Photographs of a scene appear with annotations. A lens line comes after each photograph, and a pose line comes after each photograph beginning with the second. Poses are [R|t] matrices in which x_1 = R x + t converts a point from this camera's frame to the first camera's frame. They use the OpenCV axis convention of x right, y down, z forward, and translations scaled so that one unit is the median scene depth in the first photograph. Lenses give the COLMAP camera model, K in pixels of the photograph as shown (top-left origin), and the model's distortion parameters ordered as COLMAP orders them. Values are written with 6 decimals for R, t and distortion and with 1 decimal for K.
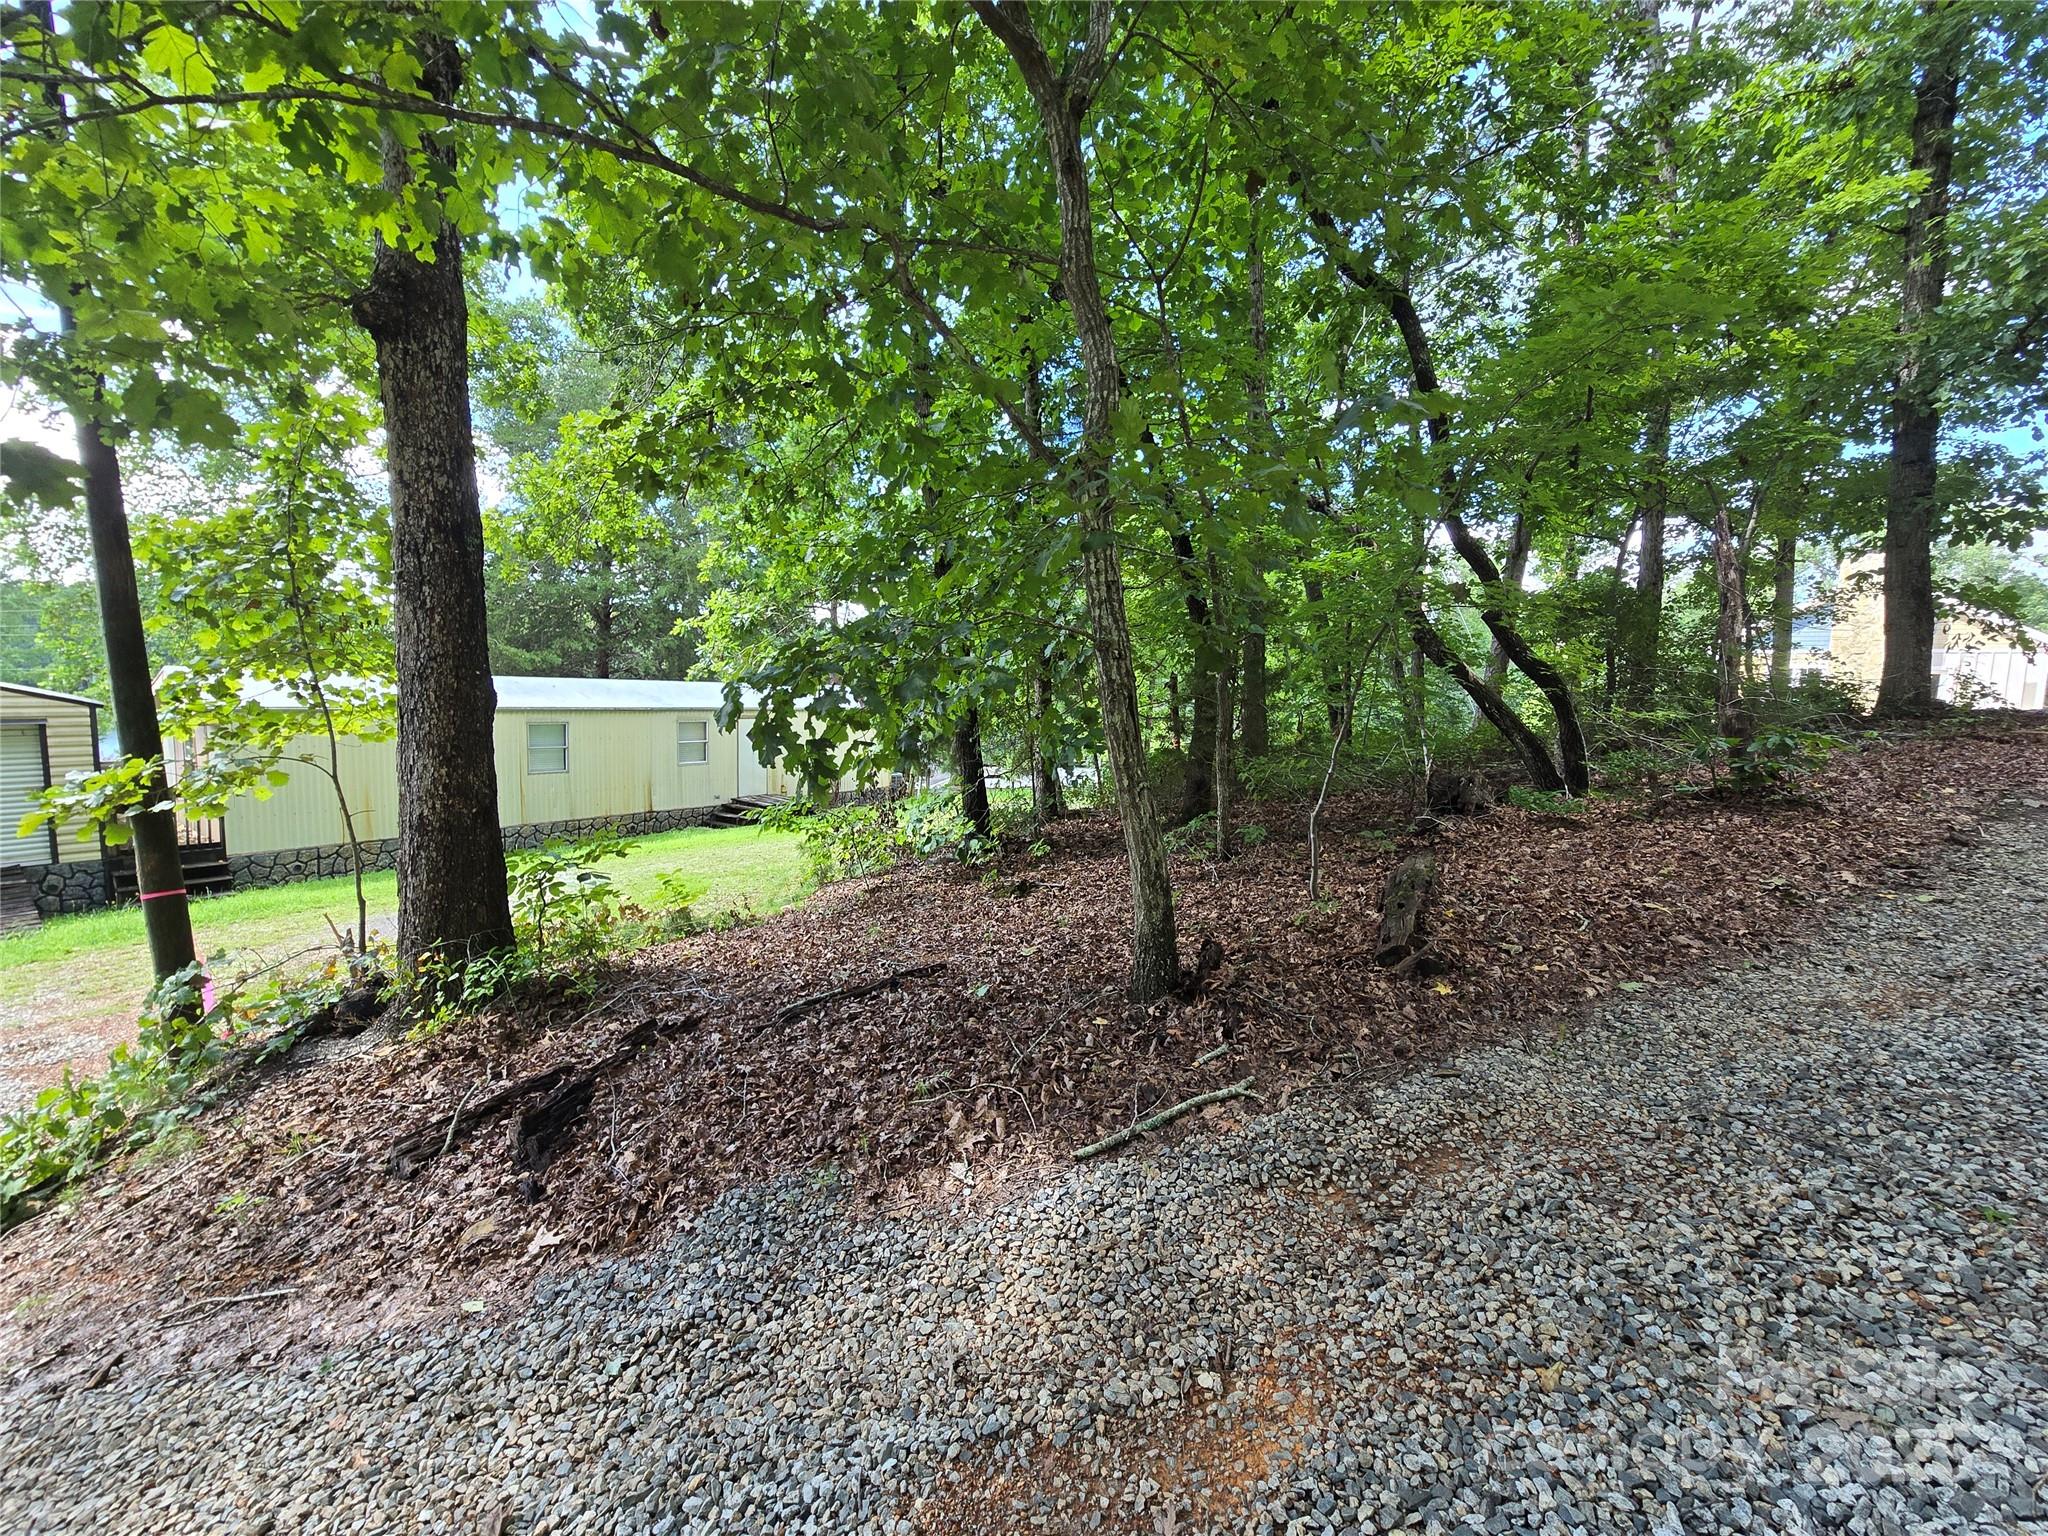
lens RADIAL K [[838.9, 0, 1024.0], [0, 838.9, 768.0], [0, 0, 1]] dist [-0.005061, 0.003272]
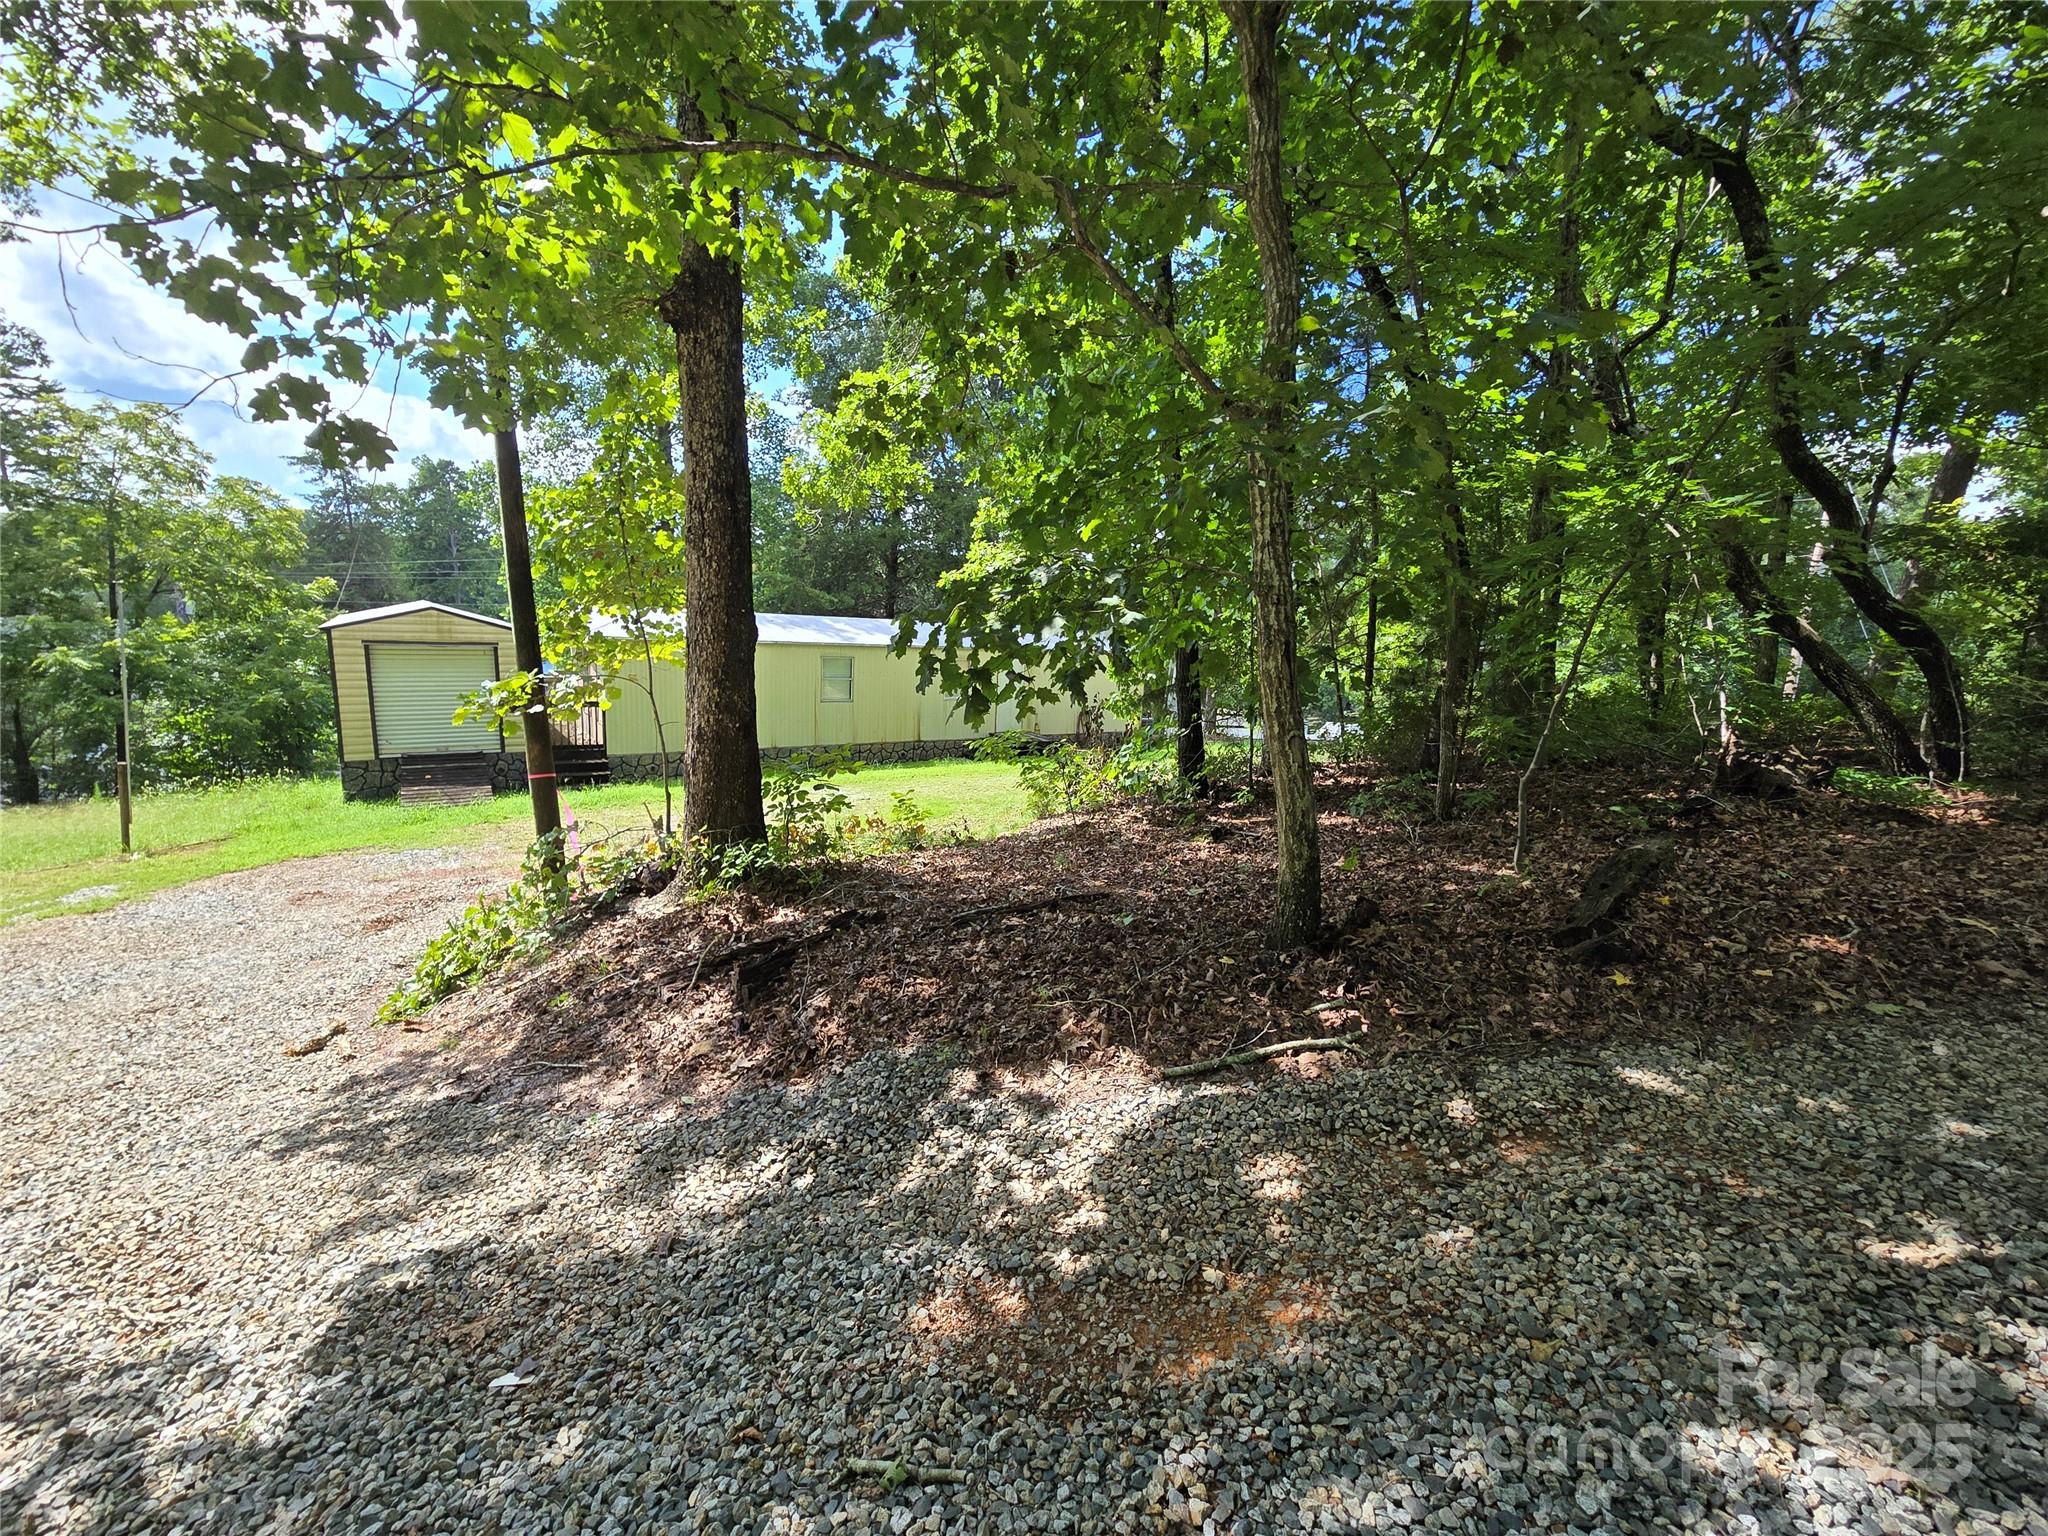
lens RADIAL K [[838.9, 0, 1024.0], [0, 838.9, 768.0], [0, 0, 1]] dist [-0.005061, 0.003272]
pose [[0.949581, 0.069052, -0.305822, 0.153813], [-0.049269, 0.996191, 0.071951, 0.005700], [0.309626, -0.053255, 0.949366, -0.039001]]
